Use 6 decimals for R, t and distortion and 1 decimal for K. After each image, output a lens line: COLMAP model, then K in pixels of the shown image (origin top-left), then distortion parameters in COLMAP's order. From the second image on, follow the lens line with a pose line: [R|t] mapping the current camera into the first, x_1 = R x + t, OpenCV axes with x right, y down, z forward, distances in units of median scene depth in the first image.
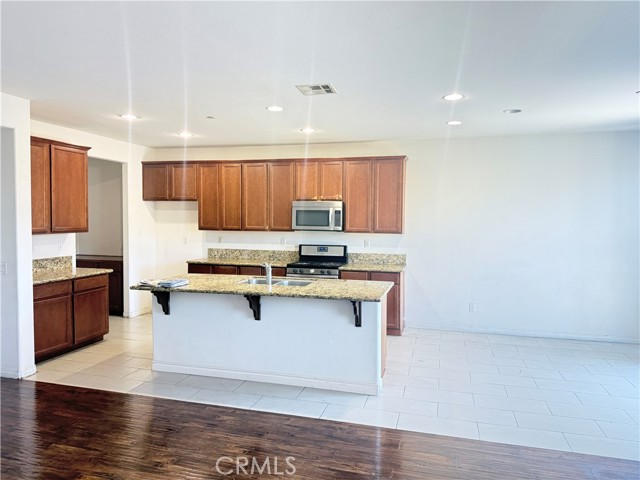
lens RADIAL K [[449.1, 0, 317.9], [0, 449.1, 235.7], [0, 0, 1]] dist [0.031317, -0.031960]
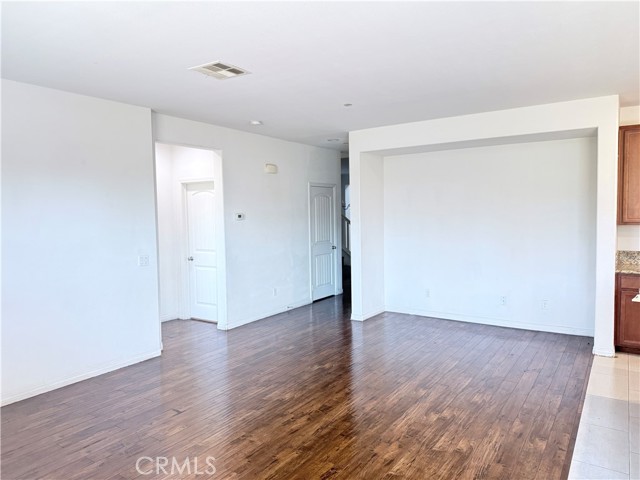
lens RADIAL K [[449.1, 0, 322.9], [0, 449.1, 243.0], [0, 0, 1]] dist [0.031317, -0.031960]
pose [[-0.303701, 0.064117, -0.950607, 0.425806], [-0.023779, 0.996912, 0.074837, -0.016805], [0.952470, 0.045332, -0.301239, 0.510253]]
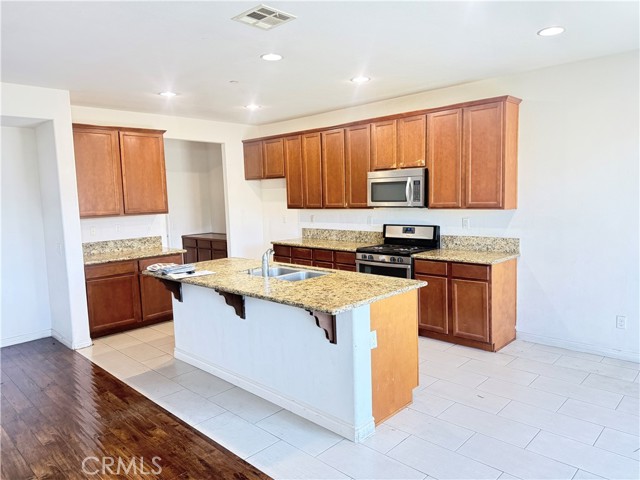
lens RADIAL K [[449.1, 0, 315.7], [0, 449.1, 239.0], [0, 0, 1]] dist [0.031317, -0.031960]
pose [[0.878560, 0.013232, -0.477449, 0.280184], [0.017895, 0.998003, 0.060587, -0.006400], [0.477297, -0.061773, 0.876568, 0.247077]]
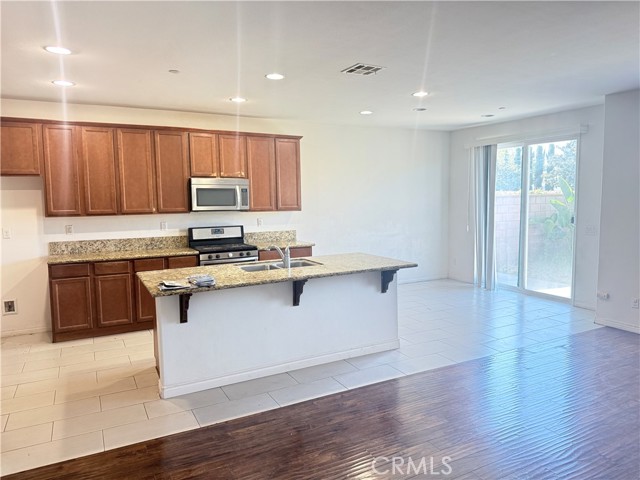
lens RADIAL K [[449.1, 0, 326.5], [0, 449.1, 238.6], [0, 0, 1]] dist [0.031317, -0.031960]
pose [[0.717224, -0.083525, 0.691819, -0.532423], [0.044712, 0.996261, 0.073927, -0.014503], [-0.695407, -0.022090, 0.718276, 0.206138]]
